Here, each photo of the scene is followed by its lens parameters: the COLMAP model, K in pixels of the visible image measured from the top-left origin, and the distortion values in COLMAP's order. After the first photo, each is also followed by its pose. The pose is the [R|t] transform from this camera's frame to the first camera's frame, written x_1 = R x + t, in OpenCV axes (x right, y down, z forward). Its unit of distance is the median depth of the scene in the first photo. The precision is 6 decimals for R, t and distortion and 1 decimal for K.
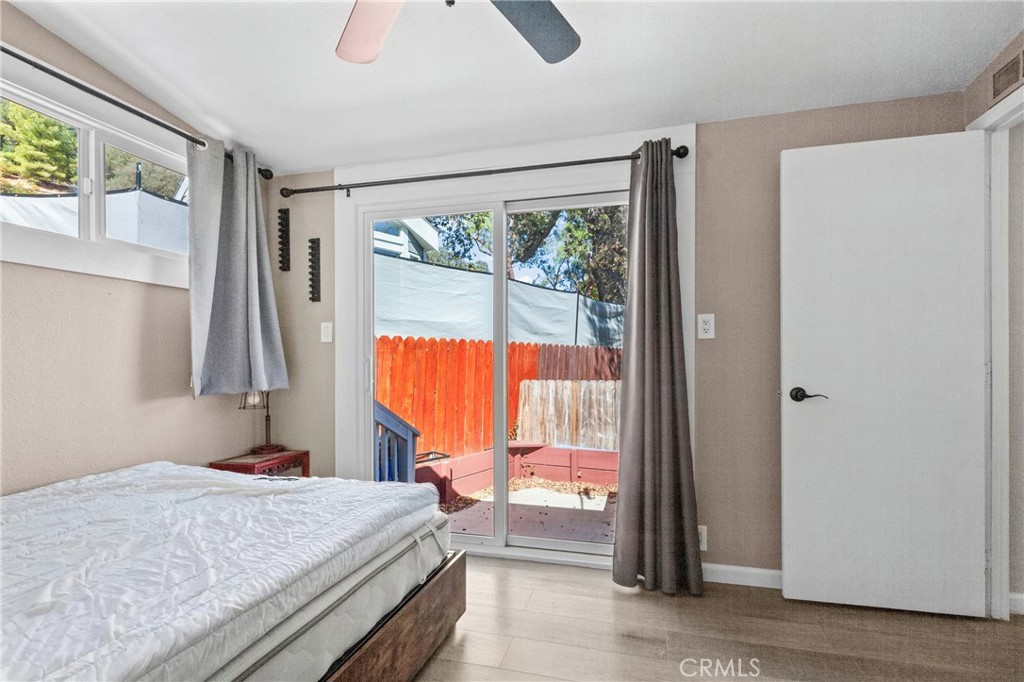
lens RADIAL K [[467.8, 0, 524.3], [0, 467.8, 367.4], [0, 0, 1]] dist [0.001421, 0.000842]
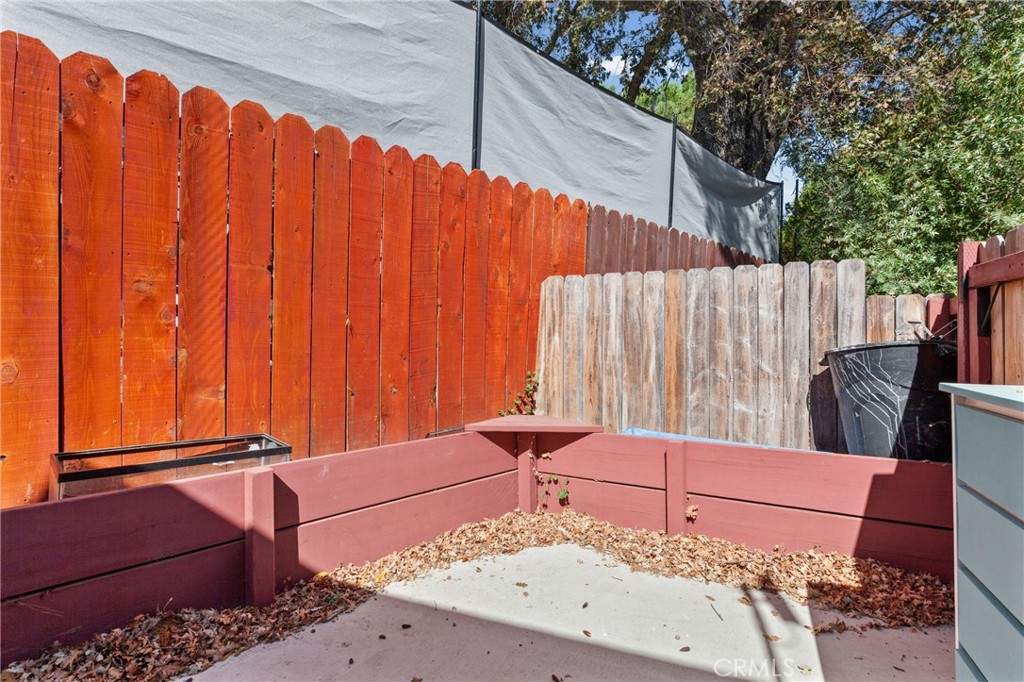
lens RADIAL K [[526.9, 0, 515.9], [0, 526.9, 336.7], [0, 0, 1]] dist [-0.004140, -0.000118]
pose [[0.987968, -0.001977, -0.154646, 0.044581], [-0.000922, 0.999825, -0.018675, 0.094613], [0.154656, 0.018593, 0.987793, 0.536132]]
